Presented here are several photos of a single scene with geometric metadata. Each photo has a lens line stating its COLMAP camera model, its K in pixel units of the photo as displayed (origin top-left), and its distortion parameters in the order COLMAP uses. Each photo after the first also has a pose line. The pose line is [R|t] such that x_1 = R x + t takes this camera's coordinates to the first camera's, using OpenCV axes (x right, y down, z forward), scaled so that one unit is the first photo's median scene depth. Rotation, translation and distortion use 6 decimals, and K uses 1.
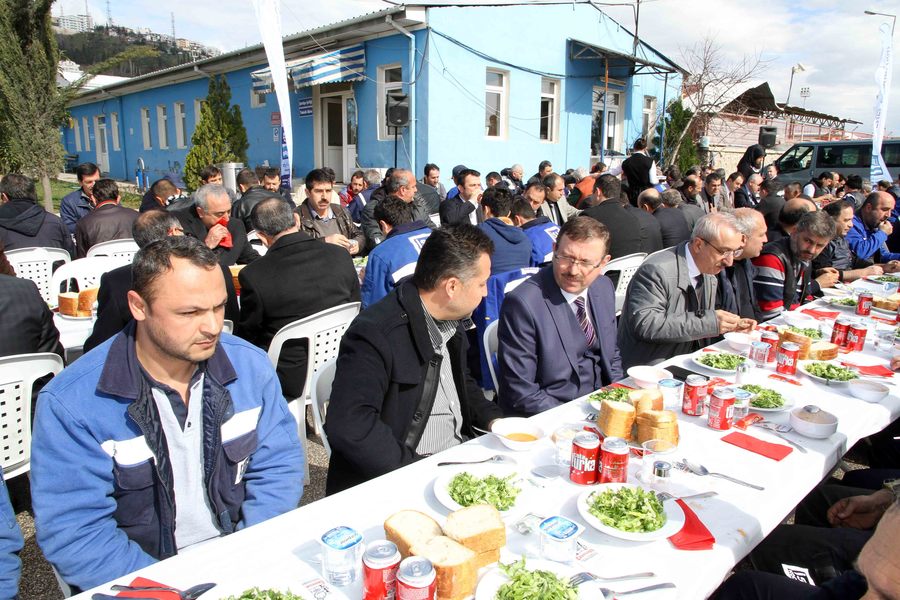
lens RADIAL K [[652.7, 0, 445.7], [0, 652.7, 298.0], [0, 0, 1]] dist [-0.118396, 0.120416]
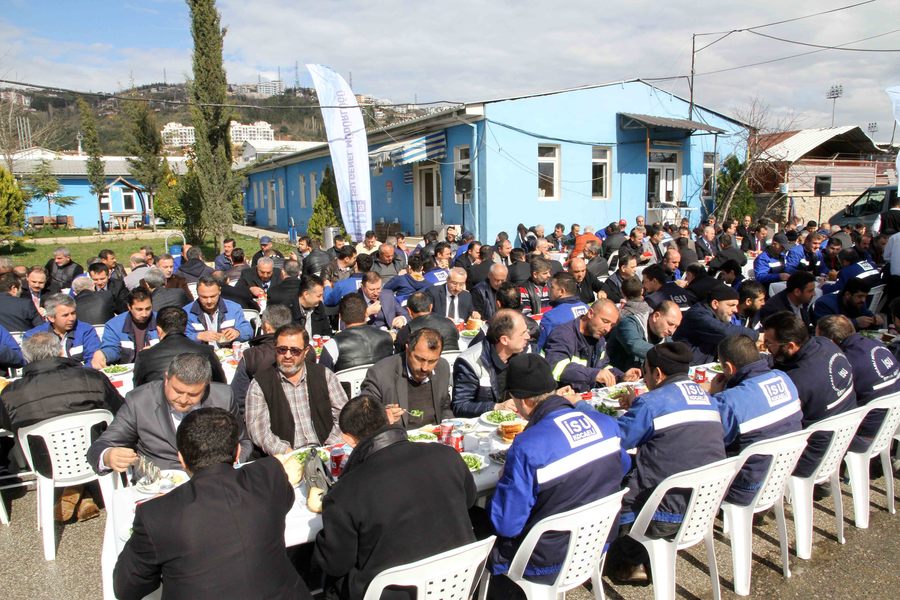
lens RADIAL K [[655.2, 0, 445.5], [0, 655.2, 304.3], [0, 0, 1]] dist [-0.113182, 0.104725]
pose [[0.968942, 0.007881, -0.247161, 0.204623], [-0.021582, 0.998373, -0.052774, 0.027099], [0.246343, 0.056469, 0.967536, -0.259539]]
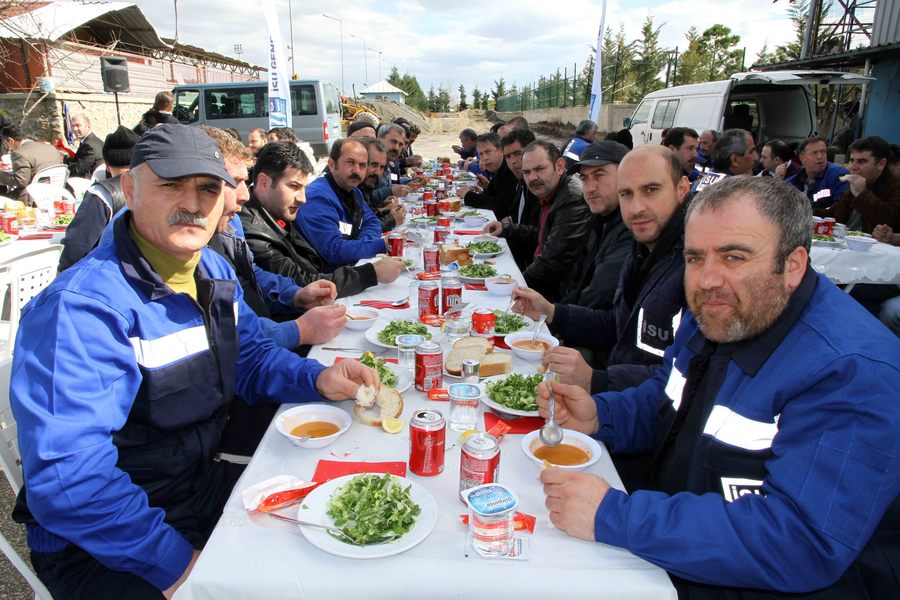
lens RADIAL K [[652.7, 0, 445.7], [0, 652.7, 298.0], [0, 0, 1]] dist [-0.118396, 0.120416]
pose [[0.706961, -0.201432, 0.677961, 0.343570], [0.159721, 0.979291, 0.124408, -0.072739], [-0.688981, 0.020333, 0.724494, 0.401098]]
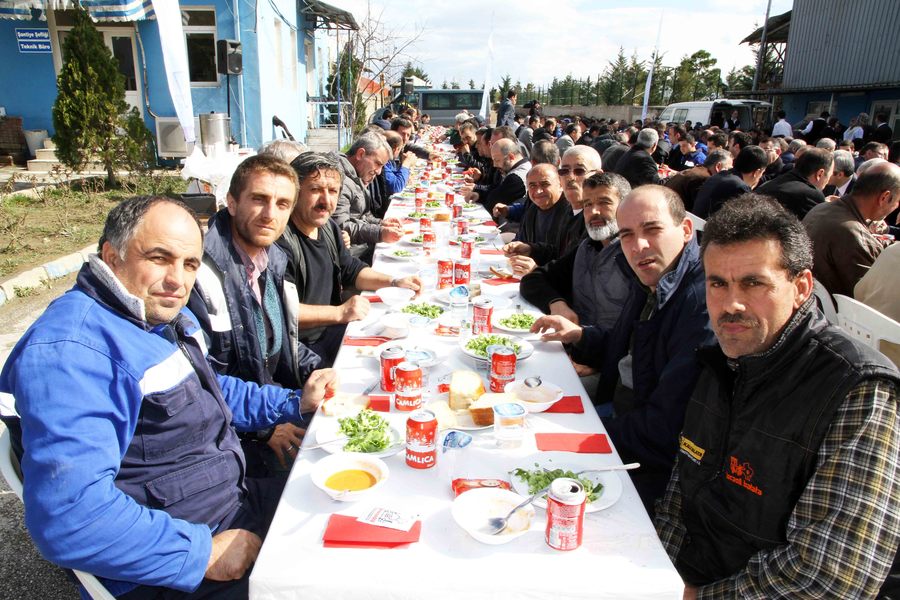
lens RADIAL K [[652.7, 0, 445.7], [0, 652.7, 298.0], [0, 0, 1]] dist [-0.118396, 0.120416]
pose [[0.680694, -0.202084, 0.704143, -0.572527], [0.139844, 0.979368, 0.145885, -0.022764], [-0.719096, -0.000833, 0.694911, 0.073119]]
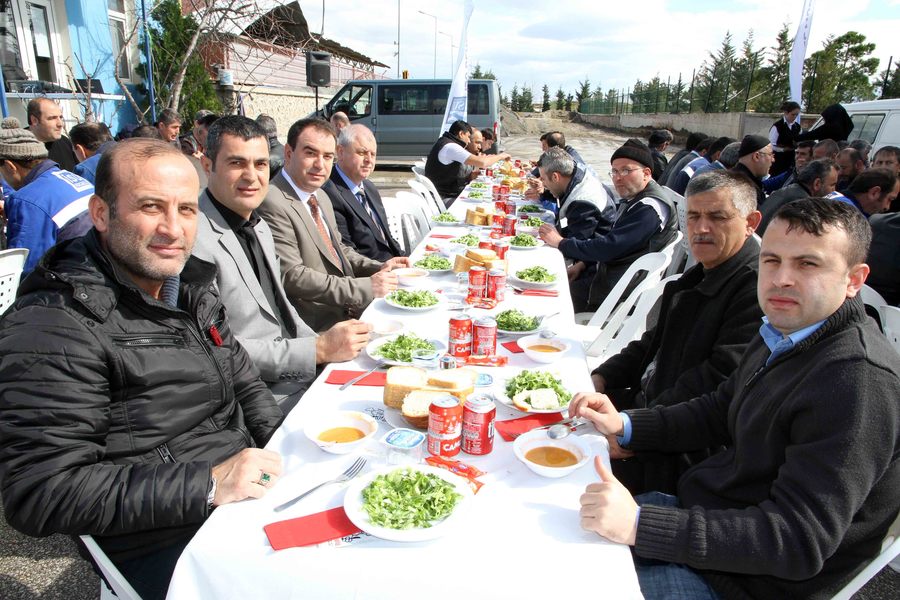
lens RADIAL K [[649.5, 0, 448.4], [0, 649.5, 294.3], [0, 0, 1]] dist [-0.109319, 0.102161]
pose [[0.769245, -0.161561, 0.618191, 0.212927], [0.116716, 0.986756, 0.112648, -0.106151], [-0.628203, -0.014501, 0.777914, 0.523044]]
